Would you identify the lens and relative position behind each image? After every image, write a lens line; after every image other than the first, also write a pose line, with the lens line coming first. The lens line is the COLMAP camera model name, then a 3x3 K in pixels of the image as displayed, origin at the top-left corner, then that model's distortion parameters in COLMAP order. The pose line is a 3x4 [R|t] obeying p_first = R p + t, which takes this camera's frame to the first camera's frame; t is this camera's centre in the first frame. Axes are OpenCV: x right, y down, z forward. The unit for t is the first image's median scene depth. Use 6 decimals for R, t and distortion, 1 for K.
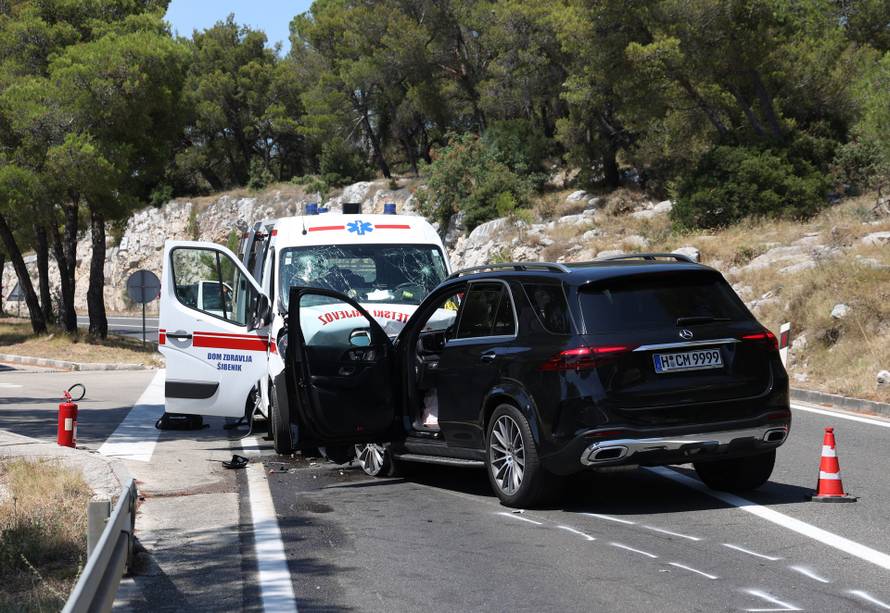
lens RADIAL K [[4084.4, 0, 276.5], [0, 4084.4, 308.1], [0, 0, 1]] dist [0.529281, -0.359302]
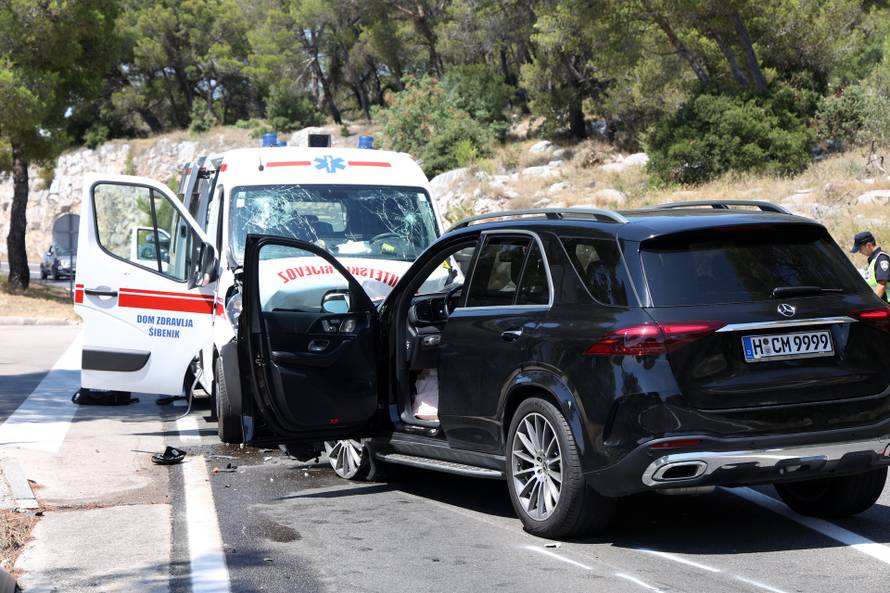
lens RADIAL K [[1819.4, 0, 425.0], [0, 1819.4, 292.6], [0, 0, 1]] dist [0.255213, 0.275469]
pose [[0.992009, 0.018468, 0.124809, -0.005290], [-0.021232, 0.999557, 0.020851, -0.001970], [-0.124368, -0.023335, 0.991962, 0.591635]]
